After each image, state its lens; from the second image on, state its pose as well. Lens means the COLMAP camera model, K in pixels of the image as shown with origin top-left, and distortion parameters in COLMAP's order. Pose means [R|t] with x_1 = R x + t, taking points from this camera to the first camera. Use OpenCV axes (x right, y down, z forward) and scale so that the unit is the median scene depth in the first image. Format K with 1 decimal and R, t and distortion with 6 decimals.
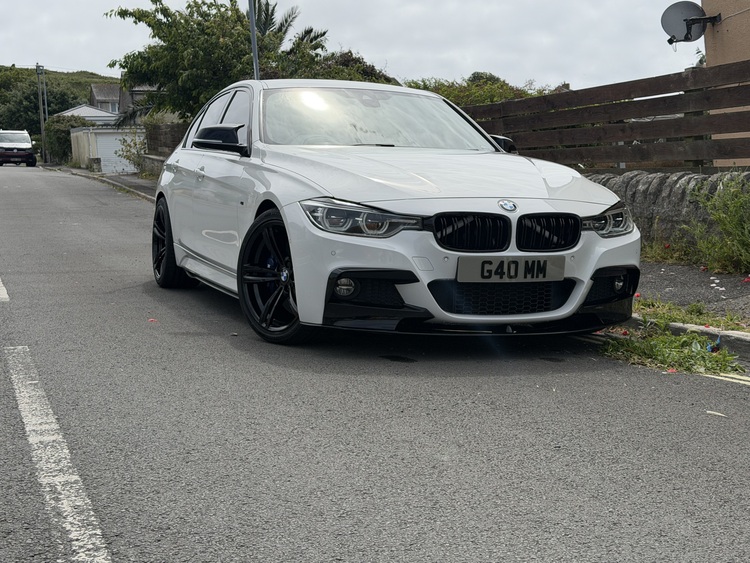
lens RADIAL K [[1046.6, 0, 373.3], [0, 1046.6, 278.9], [0, 0, 1]] dist [0.034138, 0.000000]
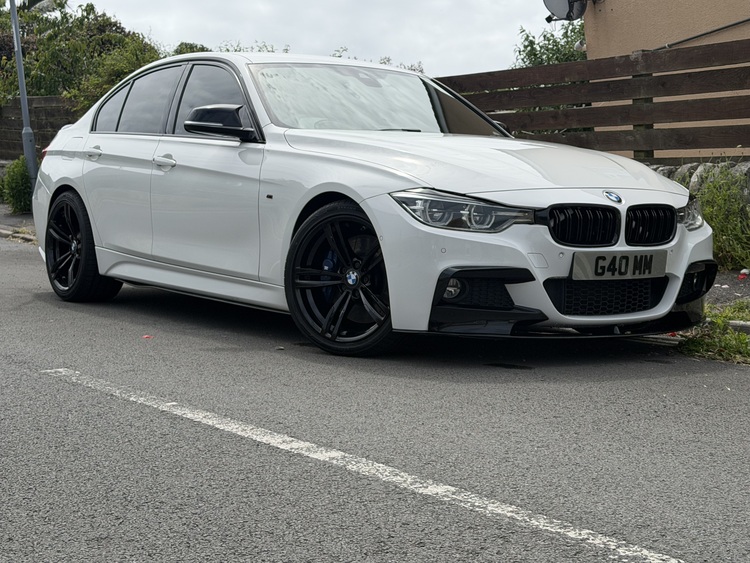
lens RADIAL K [[1259.5, 0, 378.9], [0, 1259.5, 284.2], [0, 0, 1]] dist [0.033363, 0.000000]
pose [[0.969198, -0.021144, 0.245372, -0.346732], [0.023134, 0.999719, -0.005227, 0.008394], [-0.245193, 0.010742, 0.969415, -0.027707]]
